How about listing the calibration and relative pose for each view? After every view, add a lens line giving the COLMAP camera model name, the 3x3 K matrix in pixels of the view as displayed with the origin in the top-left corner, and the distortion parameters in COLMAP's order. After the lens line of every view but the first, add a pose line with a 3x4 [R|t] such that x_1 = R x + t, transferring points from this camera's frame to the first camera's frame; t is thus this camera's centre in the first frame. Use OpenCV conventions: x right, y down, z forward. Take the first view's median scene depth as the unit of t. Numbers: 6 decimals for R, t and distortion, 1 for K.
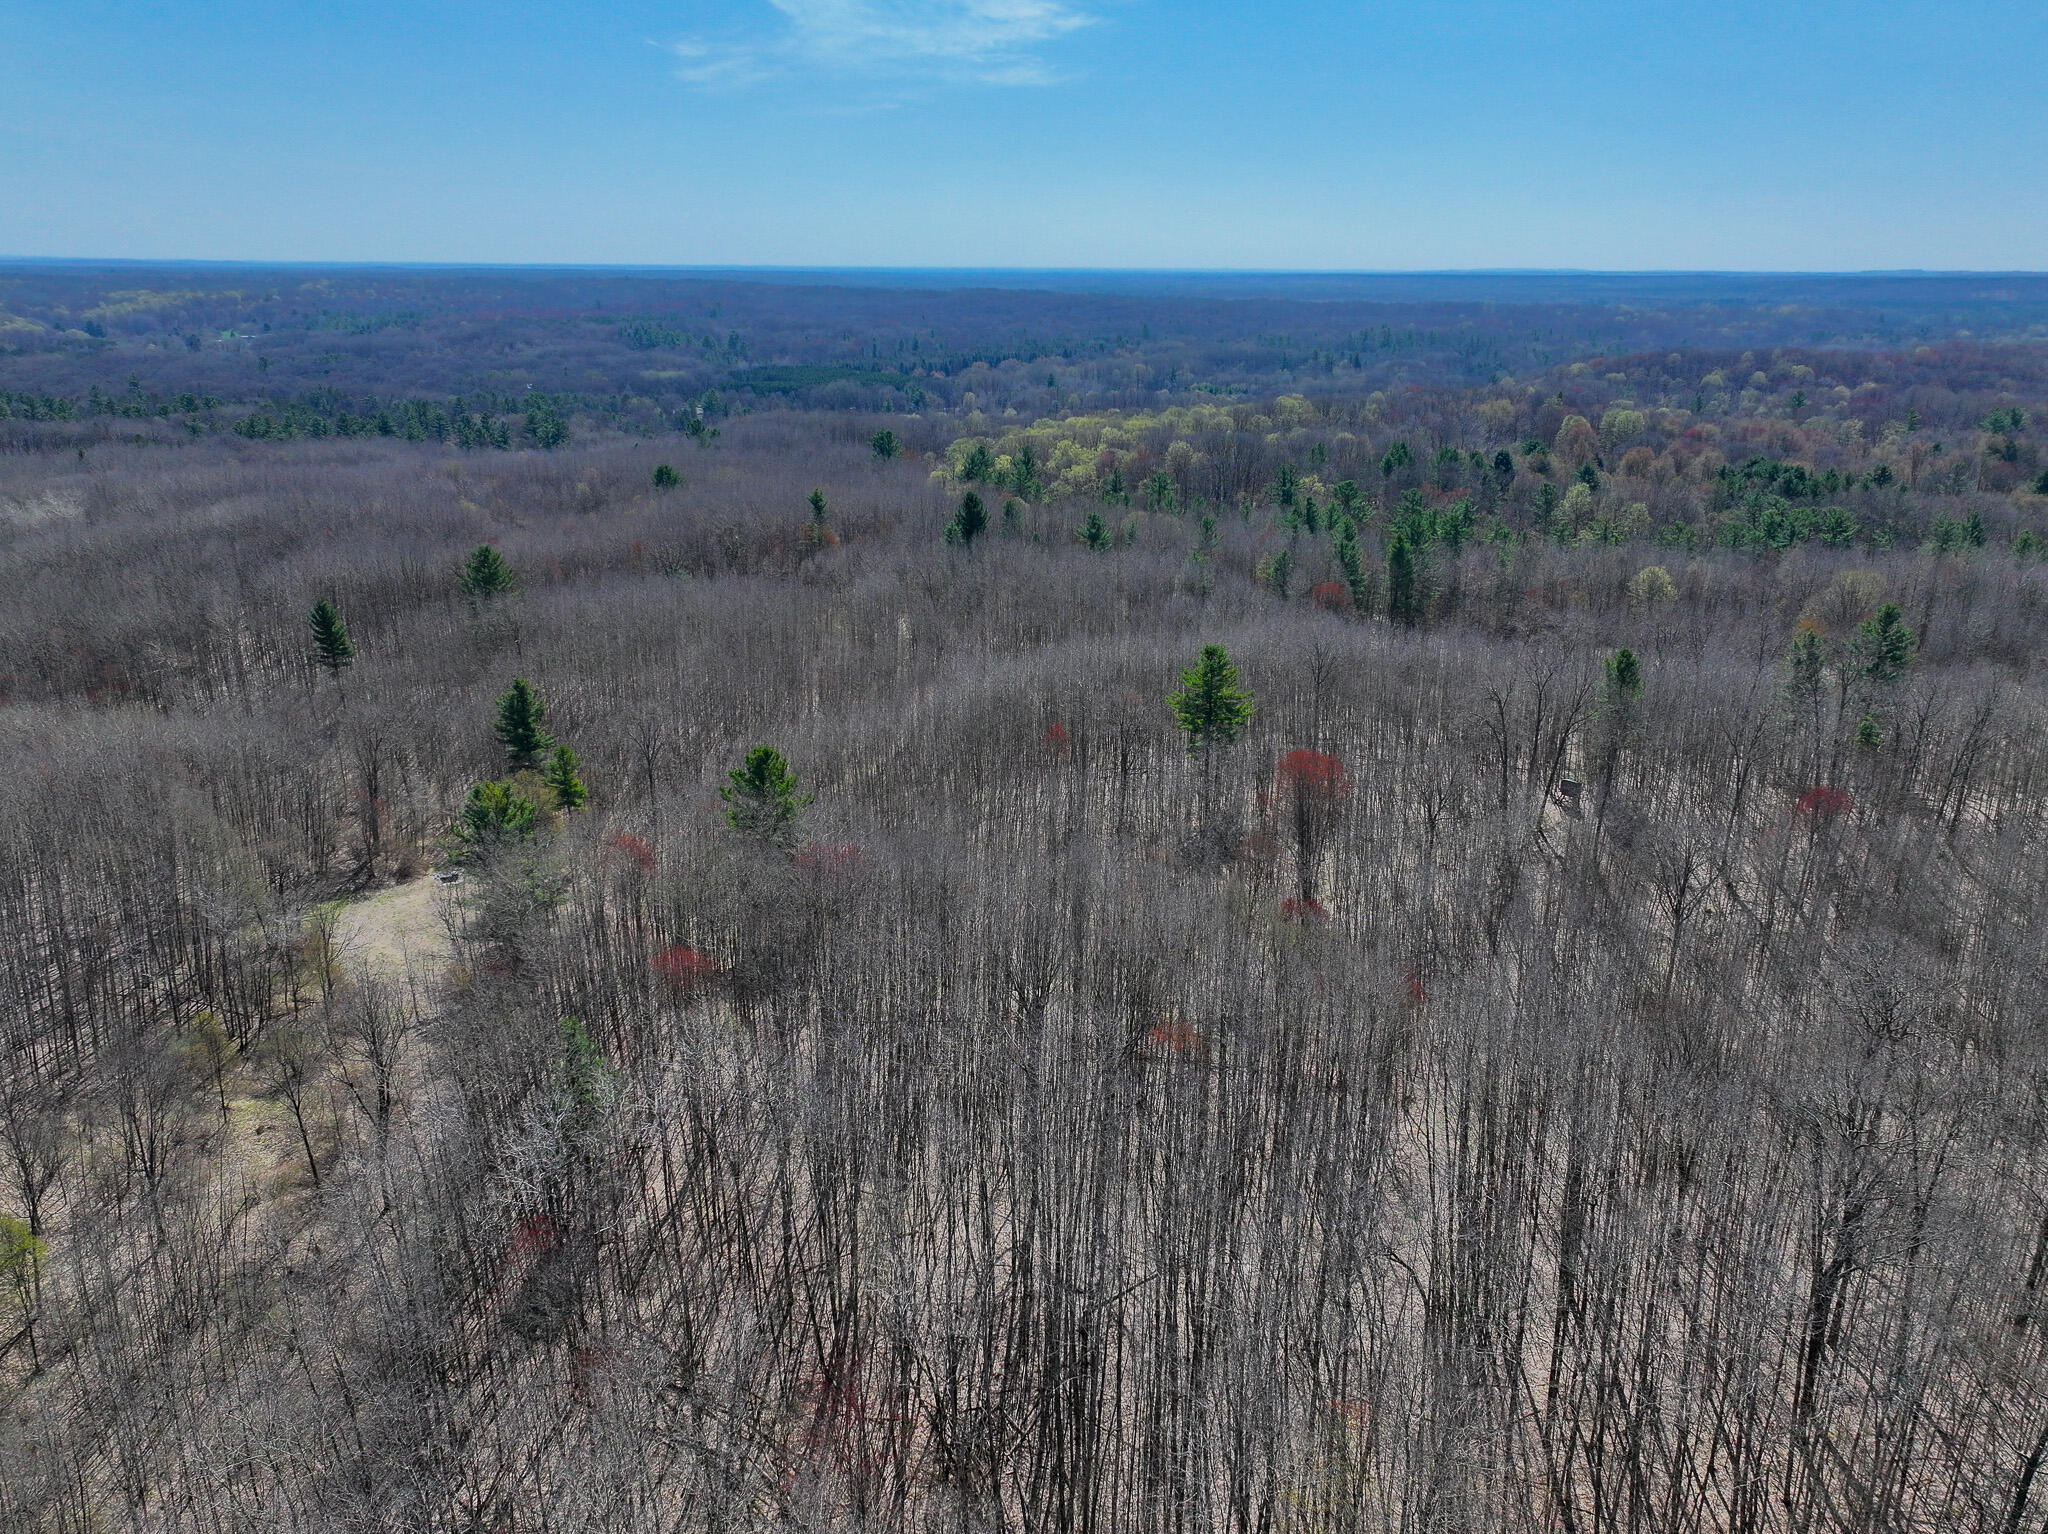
lens RADIAL K [[1420.7, 0, 1027.5], [0, 1420.7, 771.8], [0, 0, 1]] dist [0.002668, 0.011907]
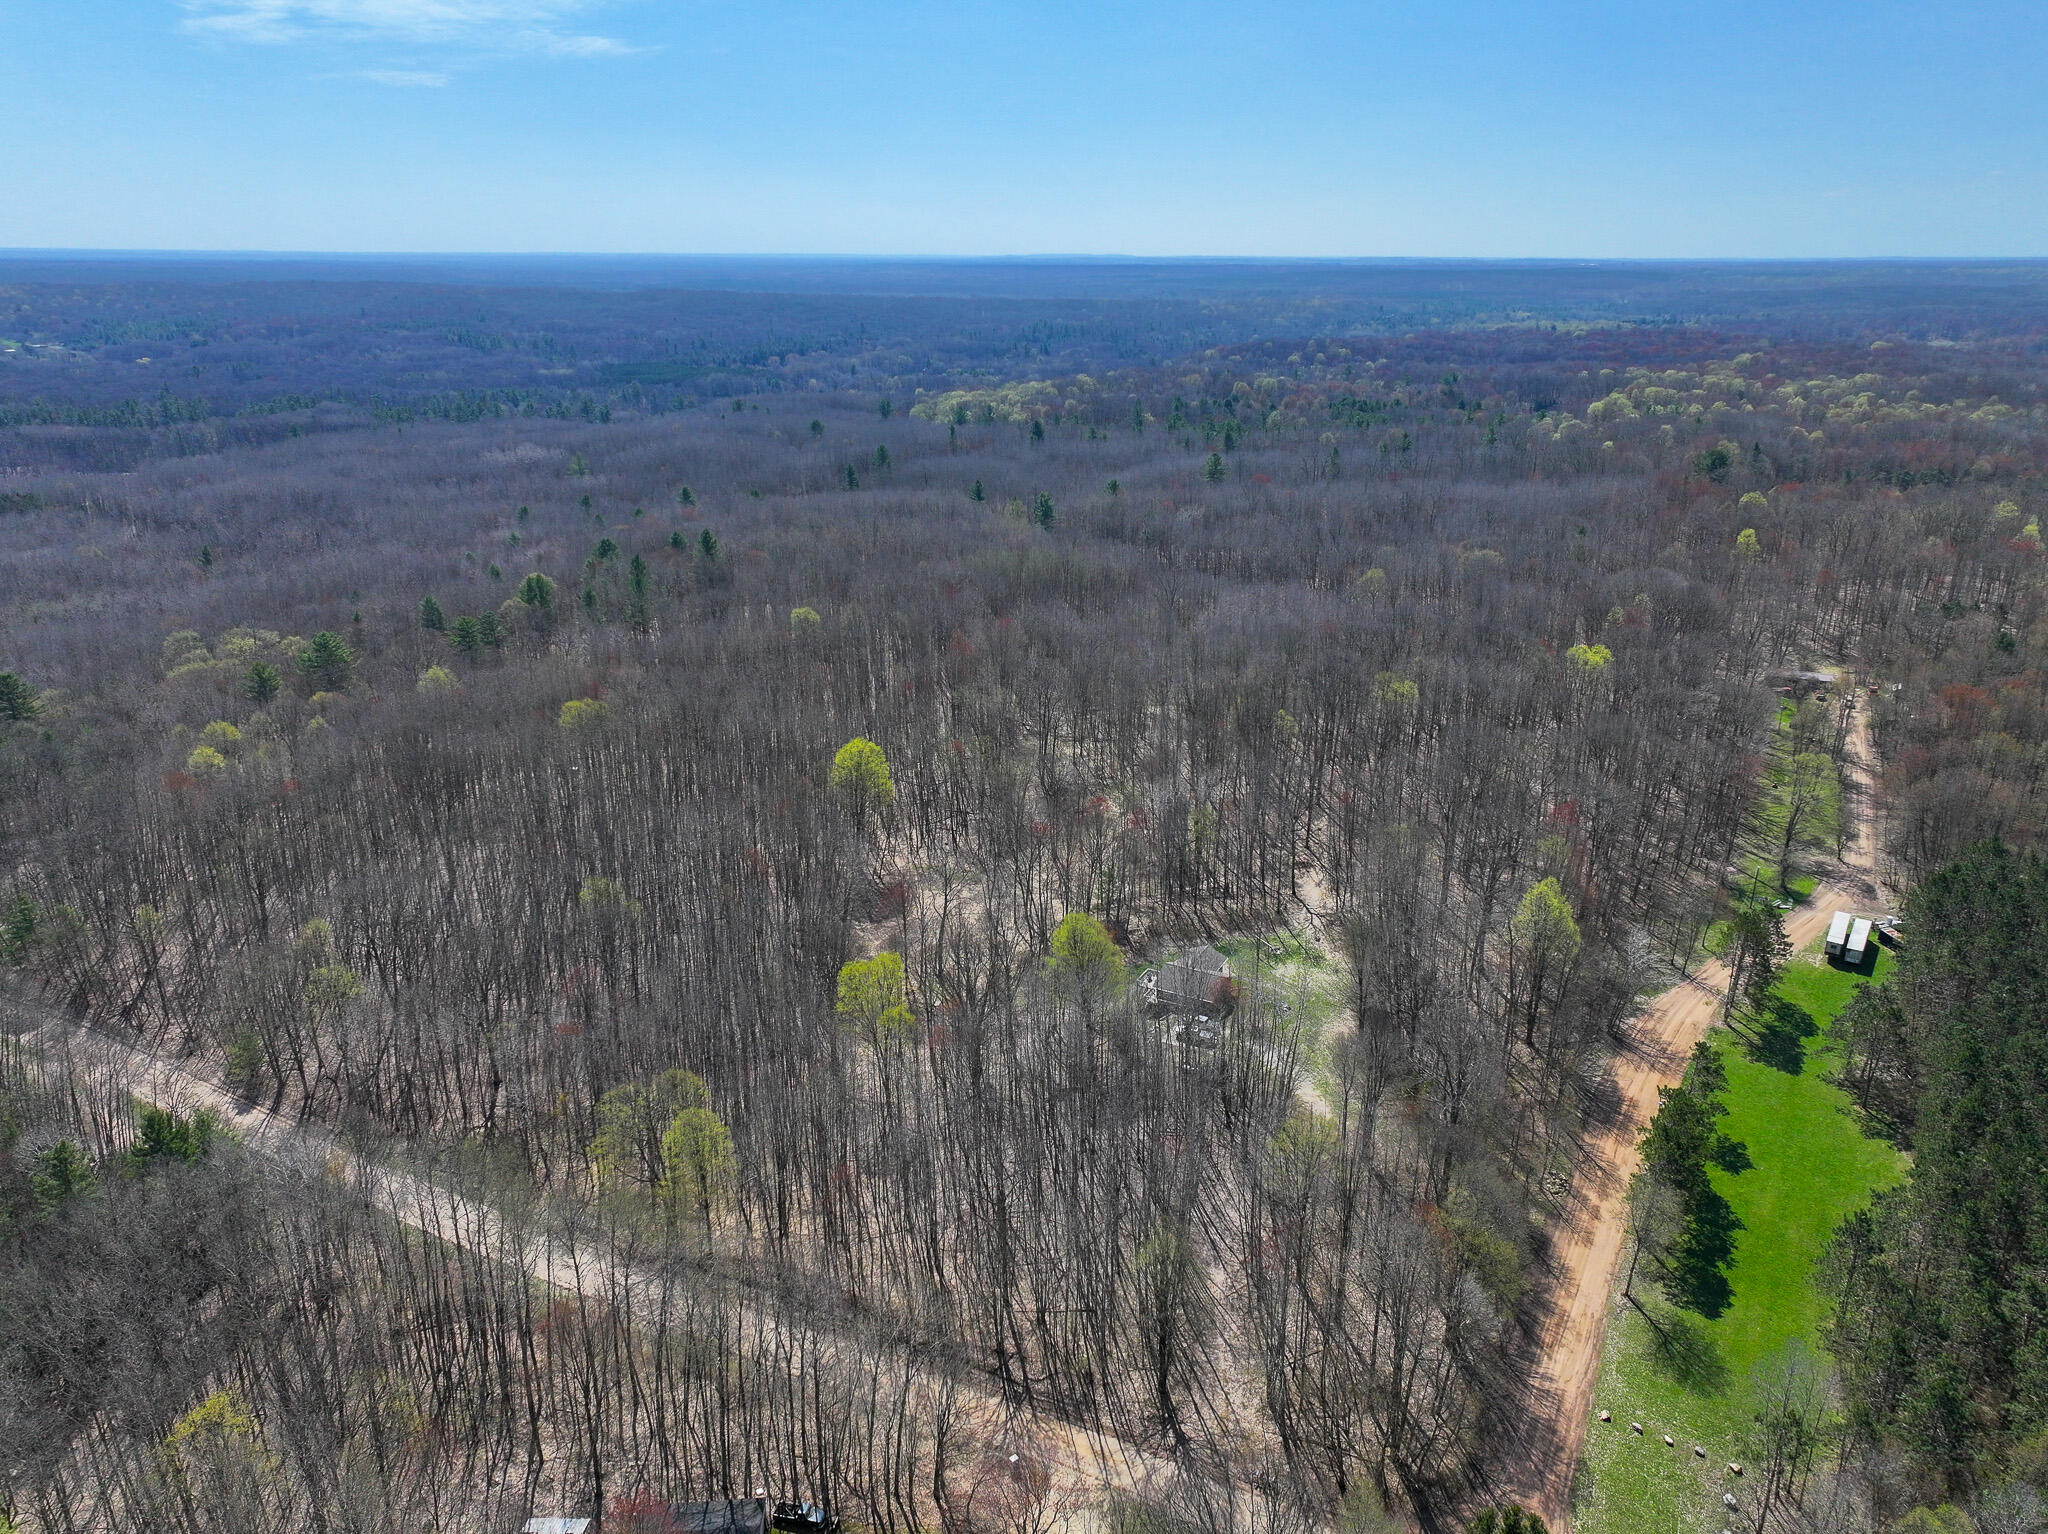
lens RADIAL K [[1420.7, 0, 1033.4], [0, 1420.7, 769.5], [0, 0, 1]] dist [0.002668, 0.011907]
pose [[0.957280, -0.100214, 0.271242, -0.250351], [0.097906, 0.994951, 0.022061, 0.106786], [-0.272083, 0.005438, 0.962258, -0.405984]]
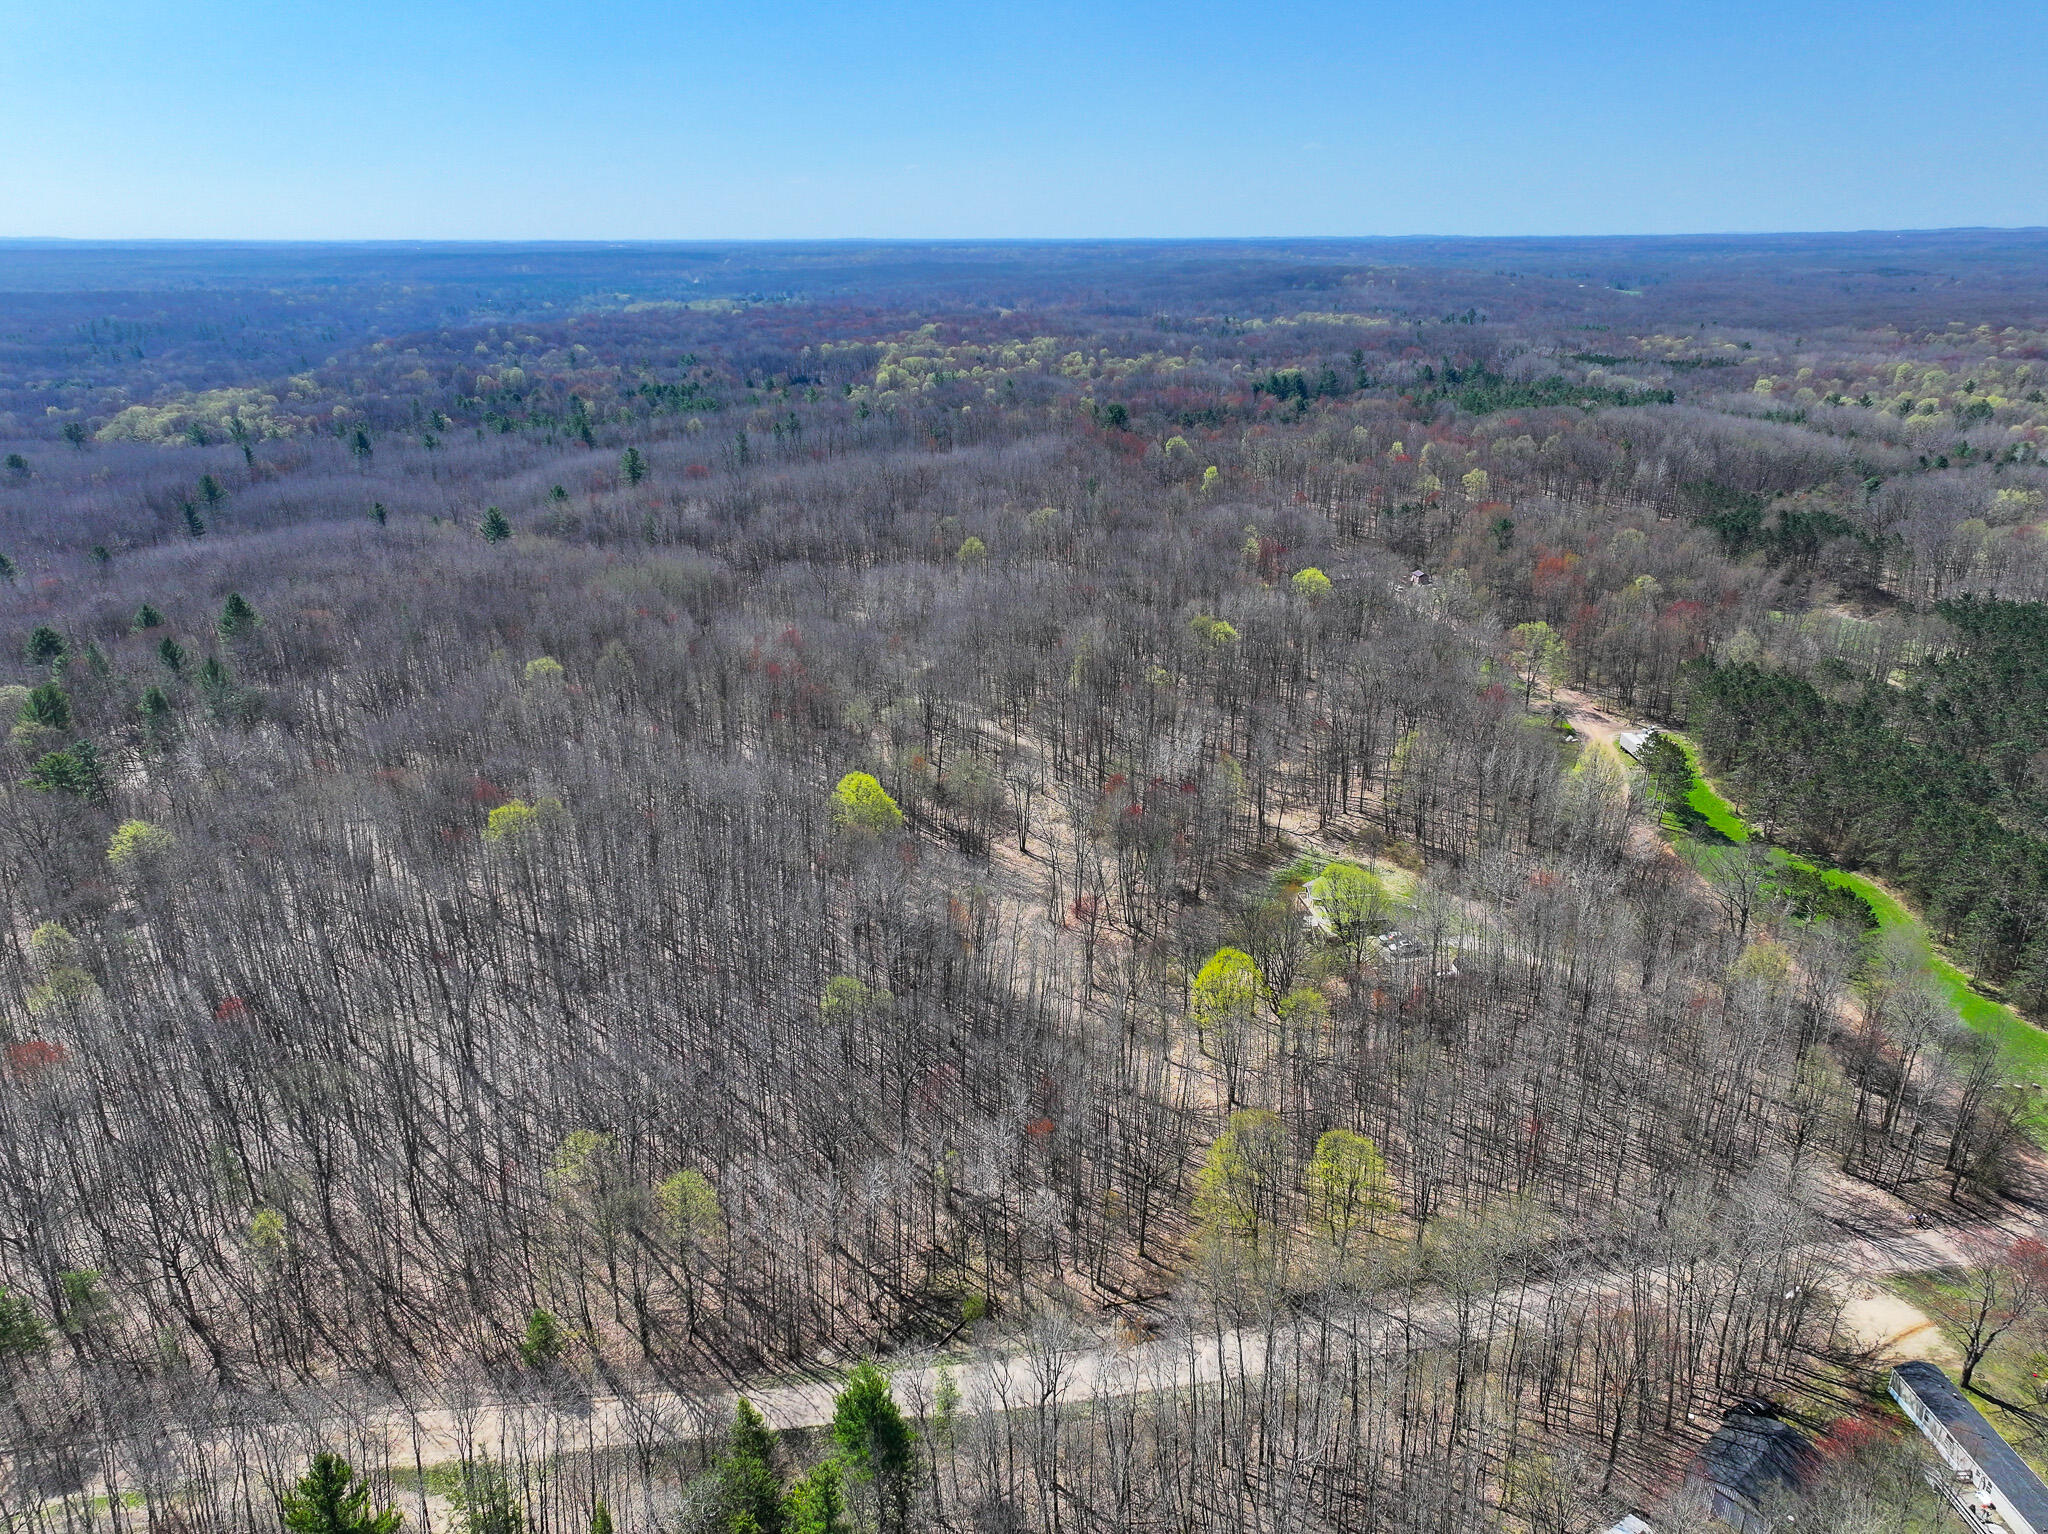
lens RADIAL K [[1420.7, 0, 1022.3], [0, 1420.7, 770.8], [0, 0, 1]] dist [0.002668, 0.011907]
pose [[0.603581, -0.287745, 0.743567, -0.379529], [0.272932, 0.950828, 0.146402, 0.073419], [-0.749131, 0.114578, 0.652437, -0.314185]]
